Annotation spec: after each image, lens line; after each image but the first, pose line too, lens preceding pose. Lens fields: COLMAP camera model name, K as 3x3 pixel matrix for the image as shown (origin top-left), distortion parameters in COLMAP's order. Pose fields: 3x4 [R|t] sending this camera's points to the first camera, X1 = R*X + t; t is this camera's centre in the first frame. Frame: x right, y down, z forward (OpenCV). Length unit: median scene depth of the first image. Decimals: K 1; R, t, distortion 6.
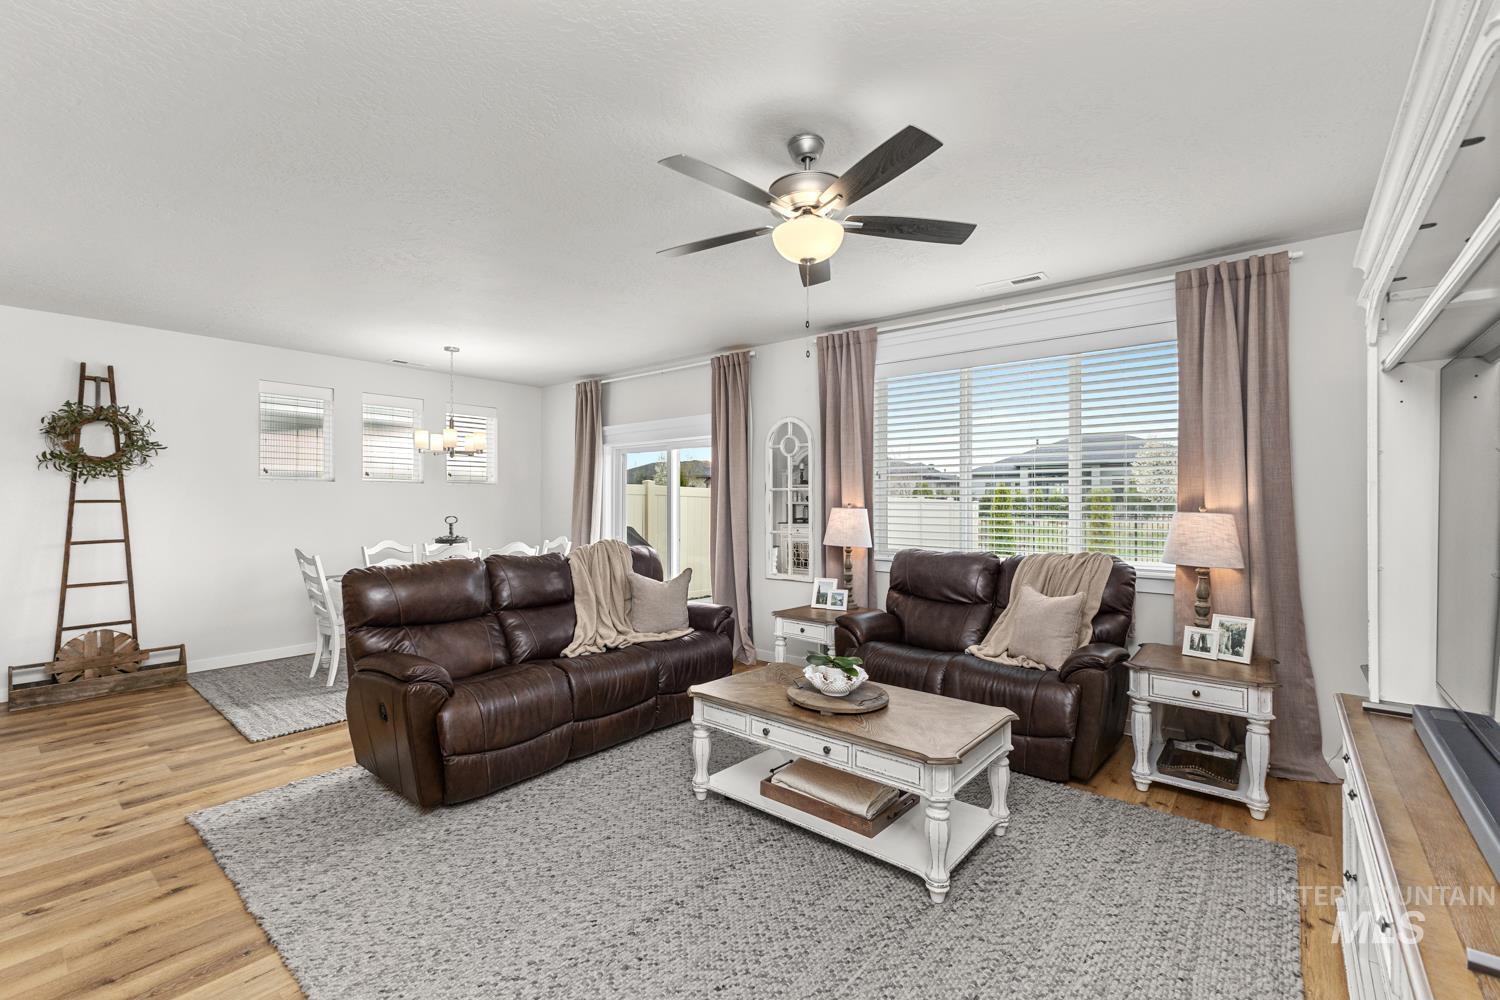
lens RADIAL K [[651.8, 0, 750.0], [0, 651.8, 500.0], [0, 0, 1]] dist [0.016661, 0.000158]
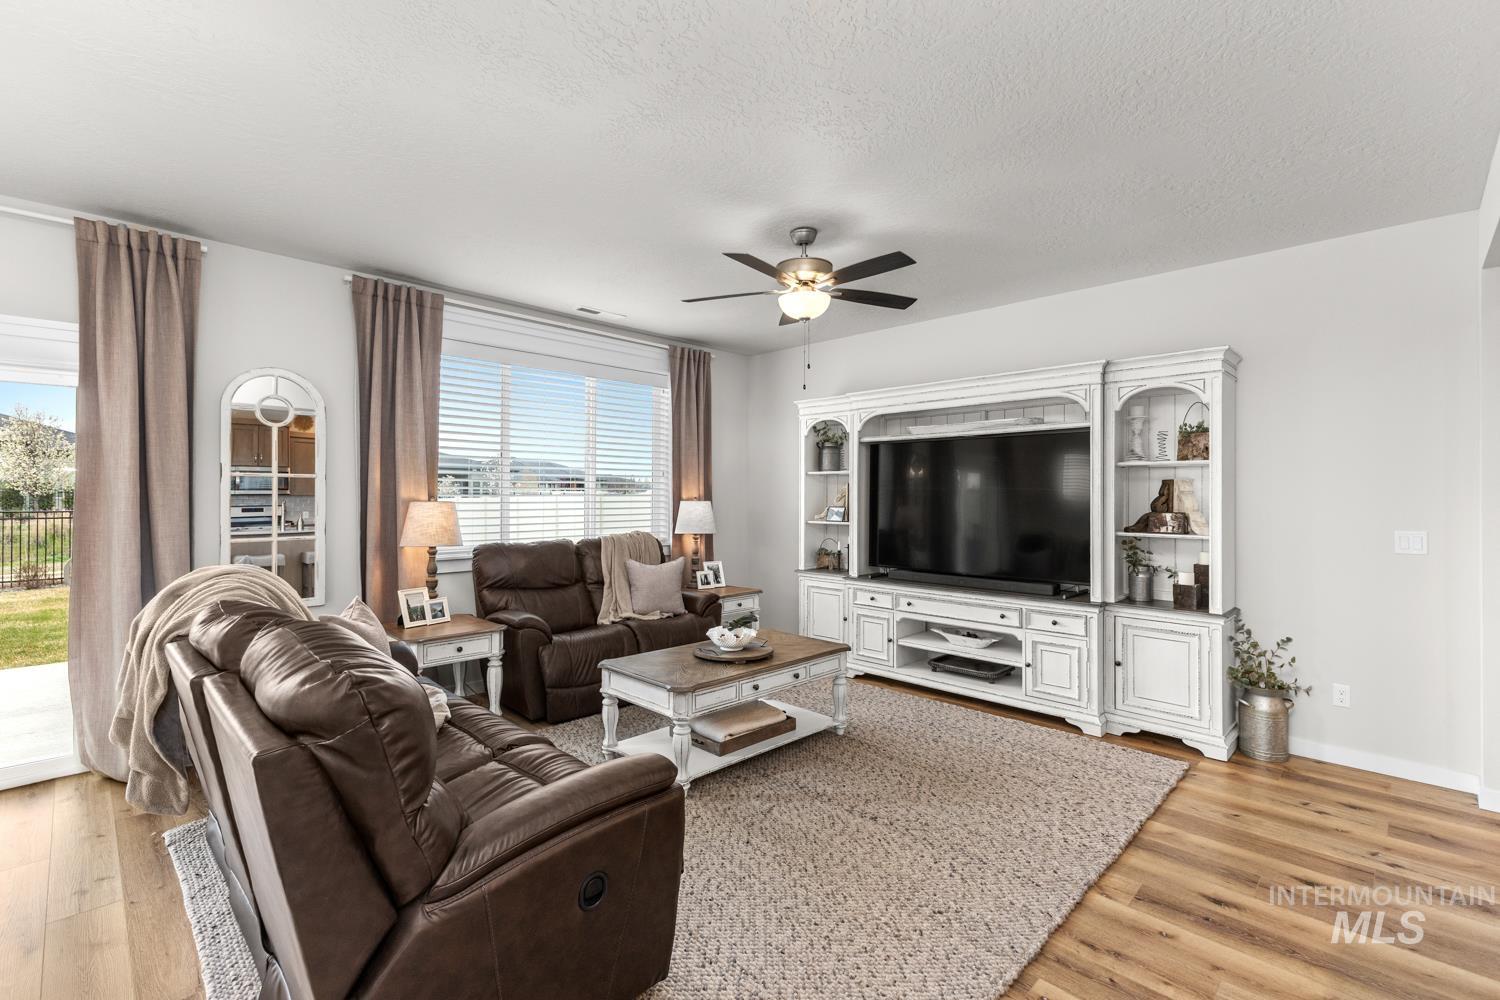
lens RADIAL K [[672.0, 0, 750.8], [0, 672.0, 483.8], [0, 0, 1]] dist [0.020219, 0.000092]
pose [[0.084697, 0.019341, 0.996219, -0.699014], [-0.000281, 0.999812, -0.019387, 0.006978], [-0.996407, 0.001362, 0.084686, 0.529900]]
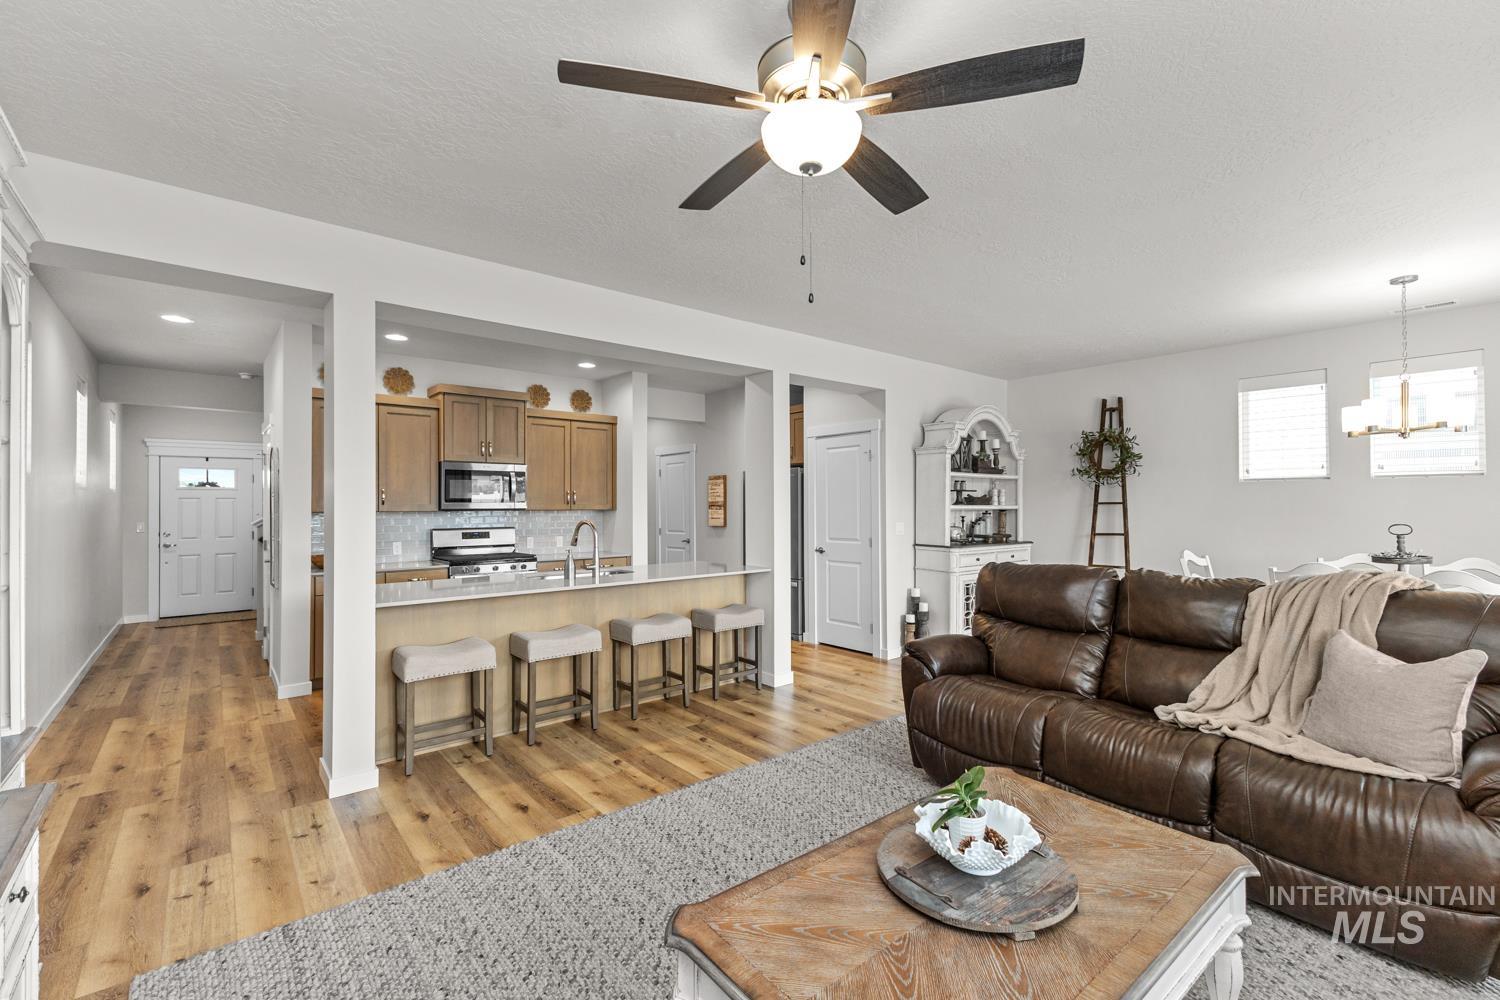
lens RADIAL K [[651.8, 0, 750.0], [0, 651.8, 500.0], [0, 0, 1]] dist [0.016661, 0.000158]
pose [[-0.176403, -0.005643, -0.984302, 0.430117], [-0.001441, 0.999984, -0.005474, 0.003257], [0.984317, 0.000453, -0.176408, 0.564783]]
